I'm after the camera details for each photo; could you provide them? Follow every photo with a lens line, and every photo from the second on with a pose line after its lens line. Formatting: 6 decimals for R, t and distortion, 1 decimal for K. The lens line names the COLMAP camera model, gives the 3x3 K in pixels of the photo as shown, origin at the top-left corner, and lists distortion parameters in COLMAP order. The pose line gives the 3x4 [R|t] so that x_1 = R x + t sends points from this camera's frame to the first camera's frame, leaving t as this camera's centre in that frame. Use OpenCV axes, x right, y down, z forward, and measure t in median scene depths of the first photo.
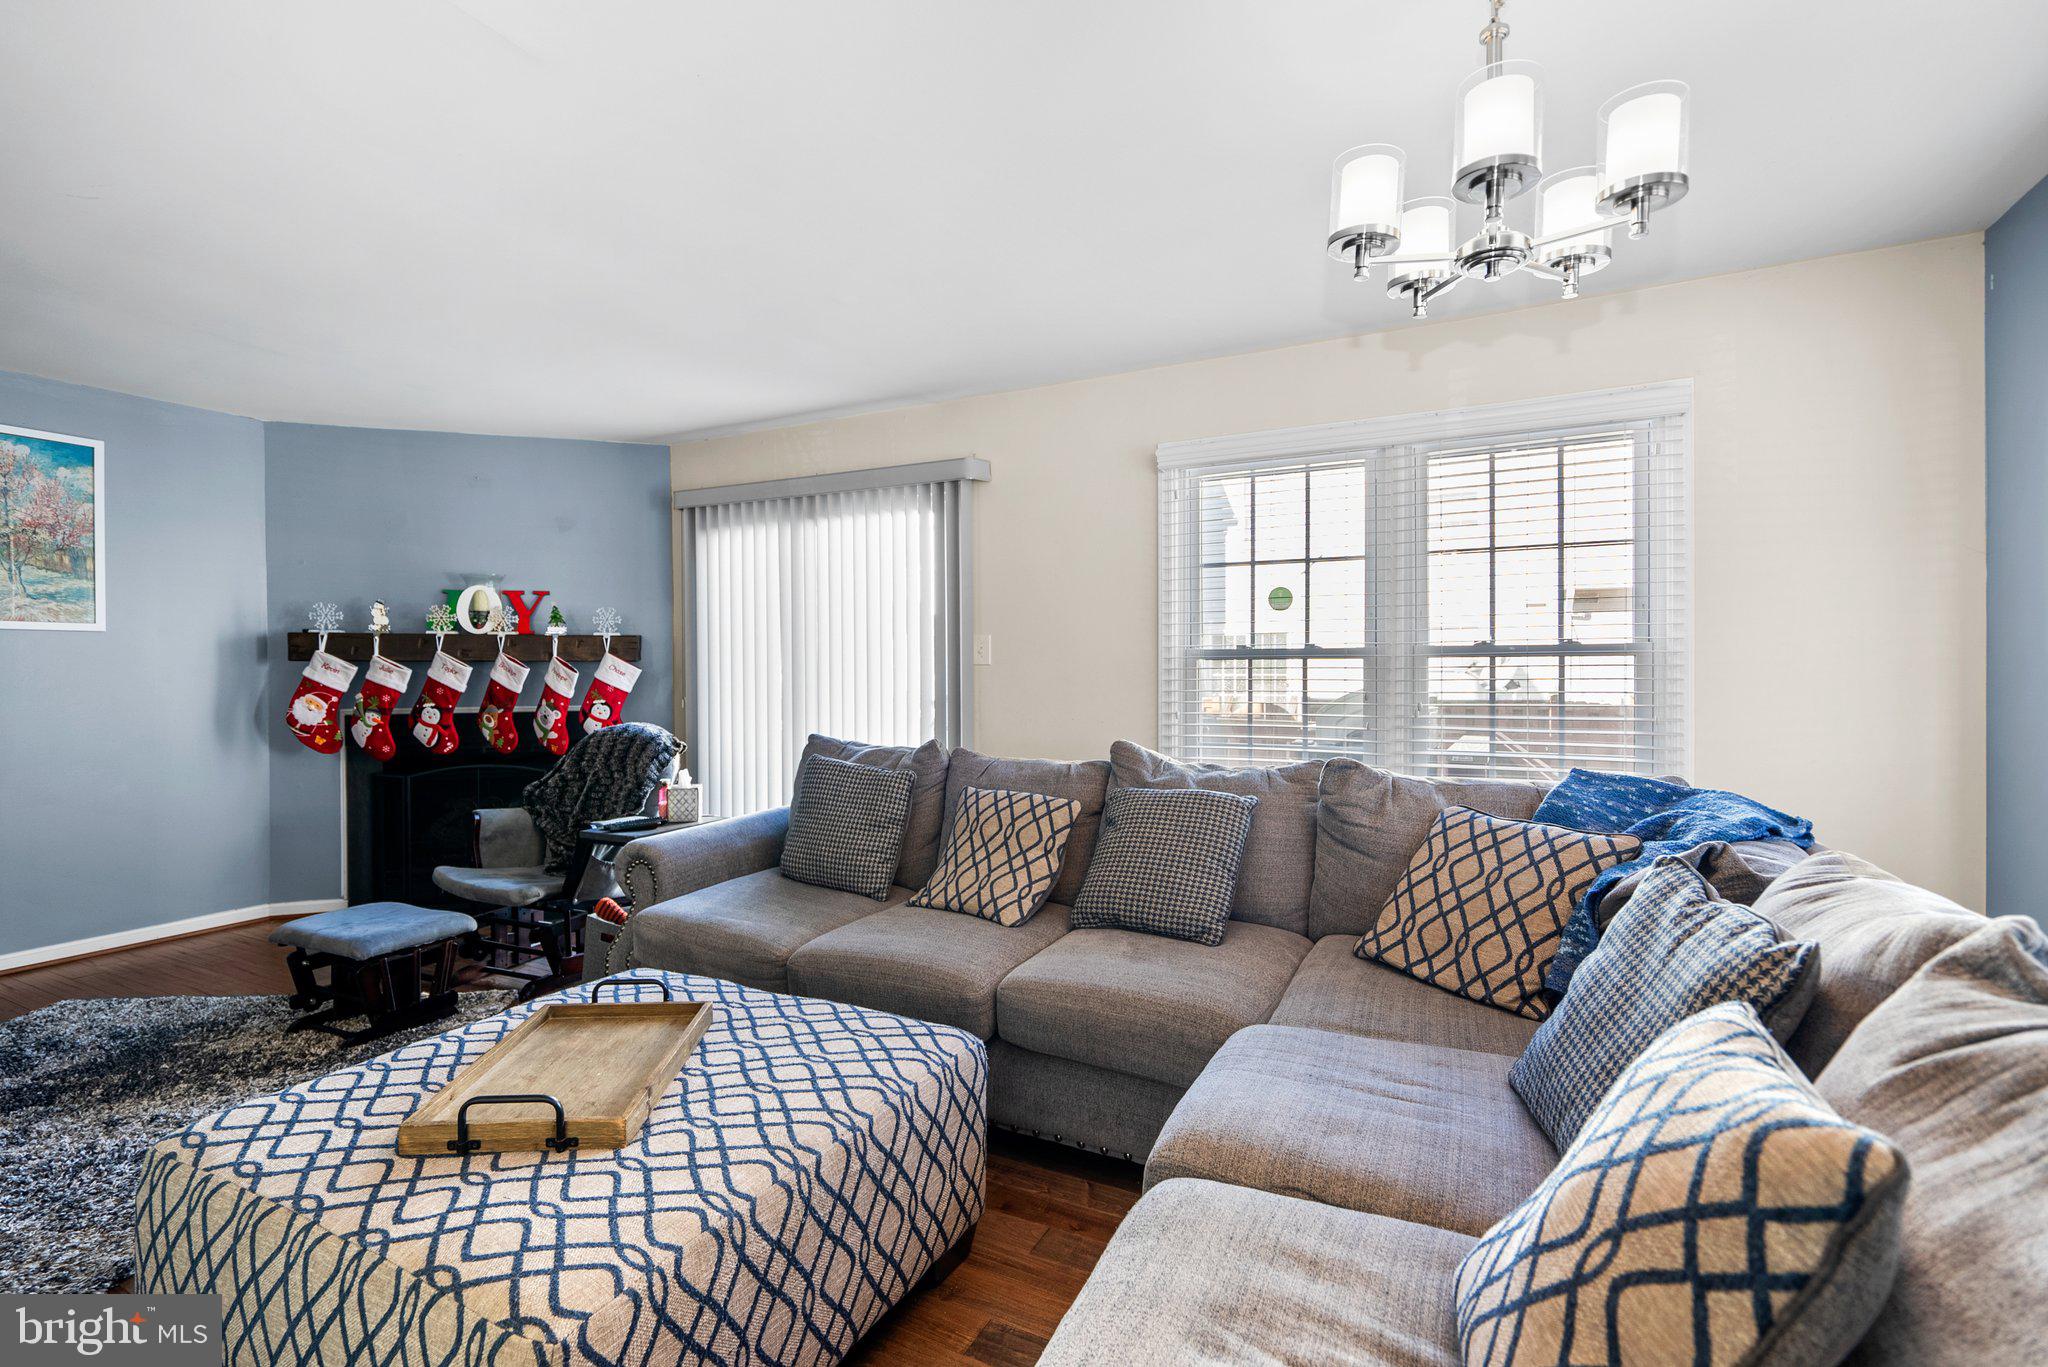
lens RADIAL K [[941.2, 0, 1023.0], [0, 941.2, 672.2], [0, 0, 1]] dist [-0.007071, 0.003548]
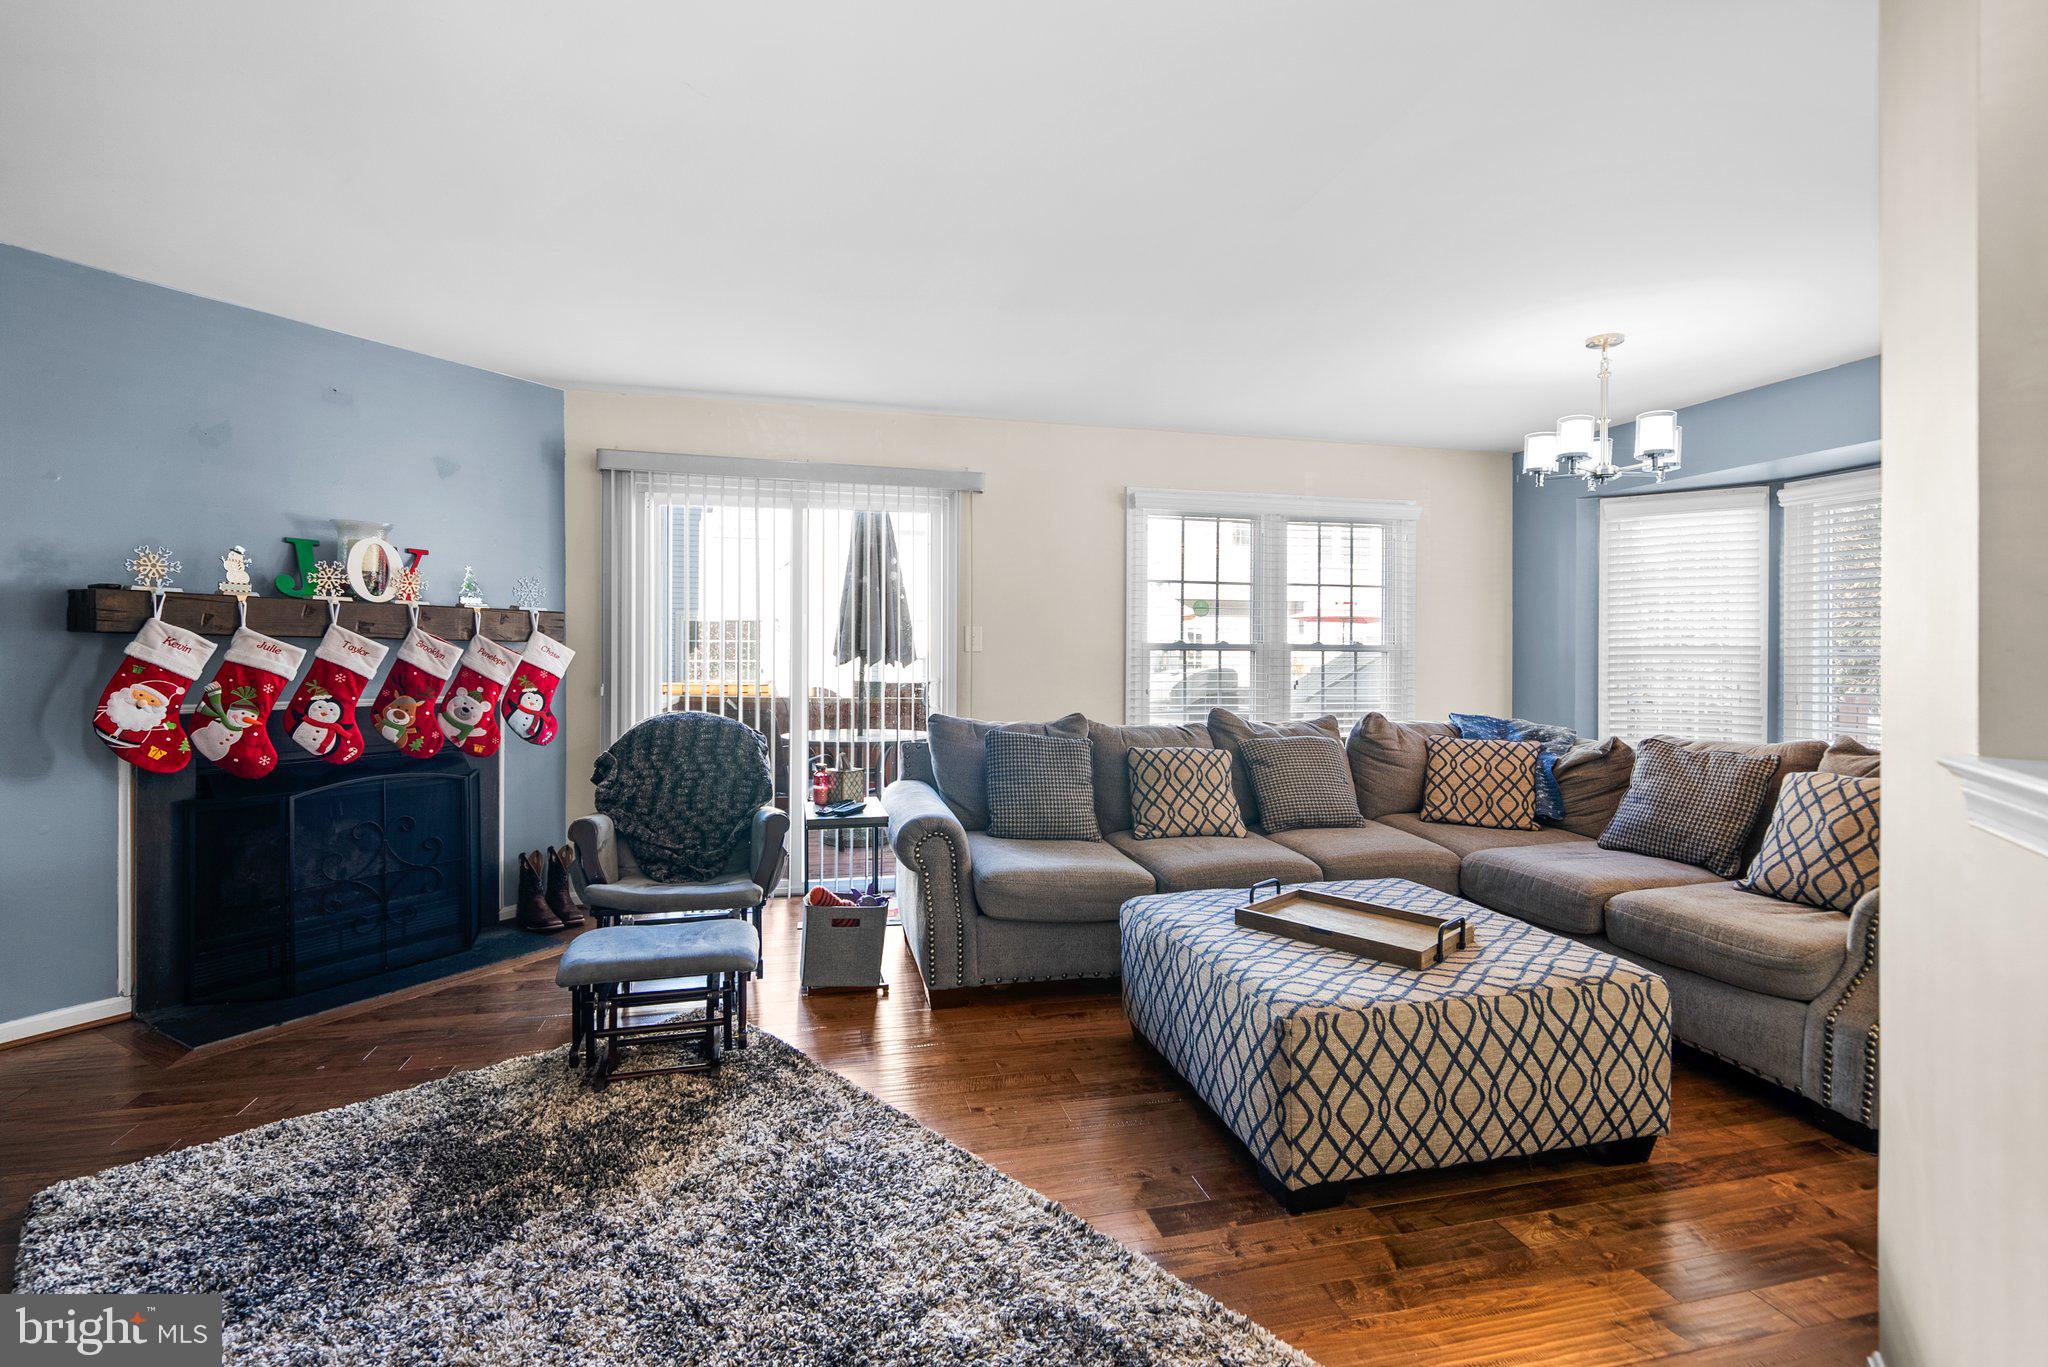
lens RADIAL K [[941.2, 0, 1033.9], [0, 941.2, 638.5], [0, 0, 1]] dist [-0.007071, 0.003548]
pose [[0.745354, 0.020722, 0.666346, -0.718226], [-0.007933, 0.999722, -0.022216, 0.001099], [-0.666621, 0.011273, 0.745311, 0.085689]]
